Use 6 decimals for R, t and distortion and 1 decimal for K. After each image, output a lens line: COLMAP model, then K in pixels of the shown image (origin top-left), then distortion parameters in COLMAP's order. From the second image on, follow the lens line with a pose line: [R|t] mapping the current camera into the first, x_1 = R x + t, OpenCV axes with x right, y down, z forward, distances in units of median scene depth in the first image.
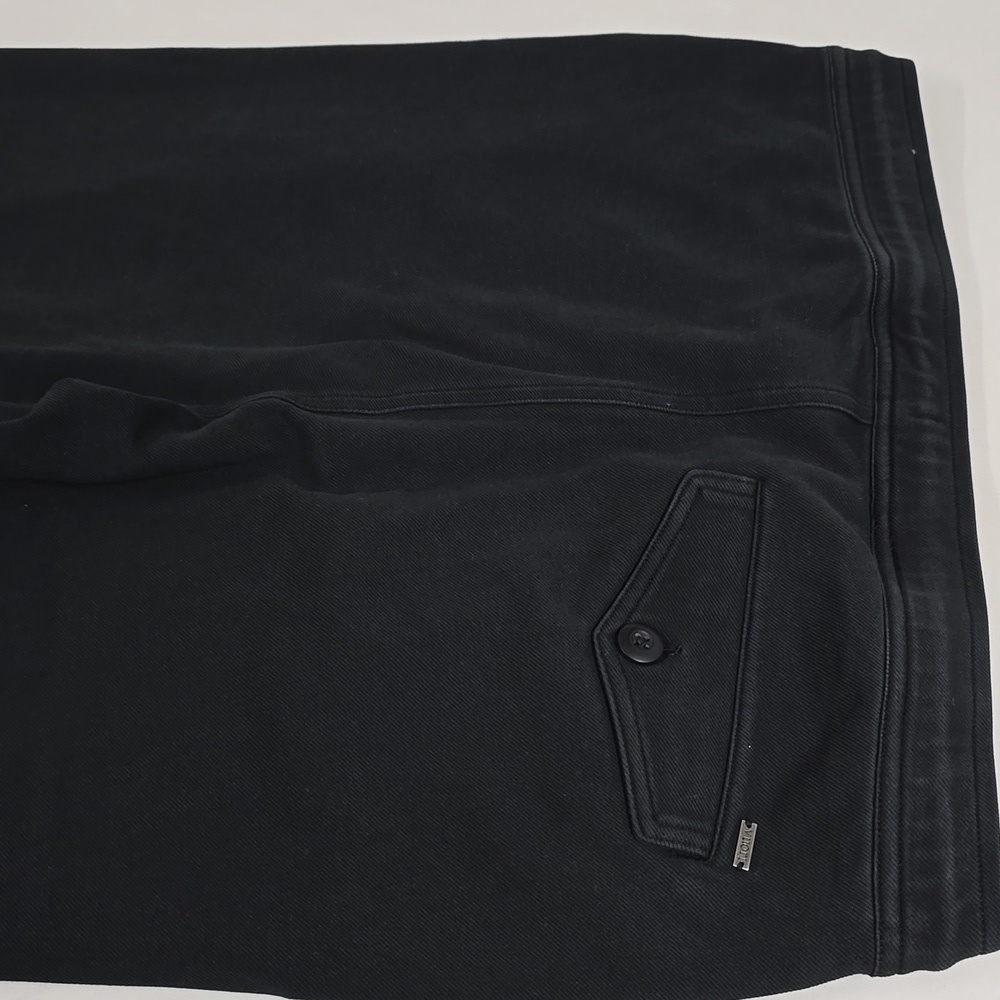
lens RADIAL K [[1100.0, 0, 500.0], [0, 1100.0, 500.0], [0, 0, 1]] dist [-0.009964, 0.008557]
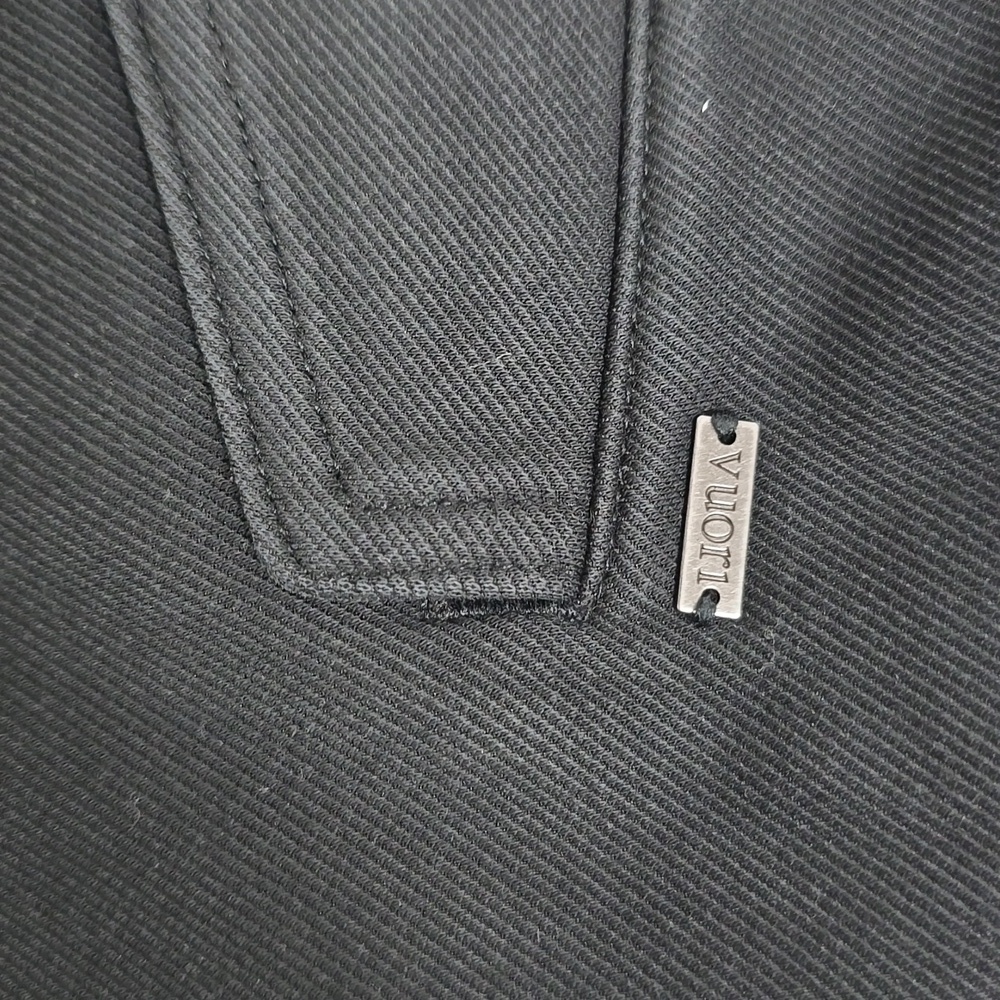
lens RADIAL K [[1100.0, 0, 500.0], [0, 1100.0, 500.0], [0, 0, 1]] dist [-0.009964, 0.008557]
pose [[0.982120, -0.183676, 0.041282, 0.162393], [0.137085, 0.848045, 0.511886, 0.173671], [-0.129031, -0.497074, 0.858061, 0.782397]]
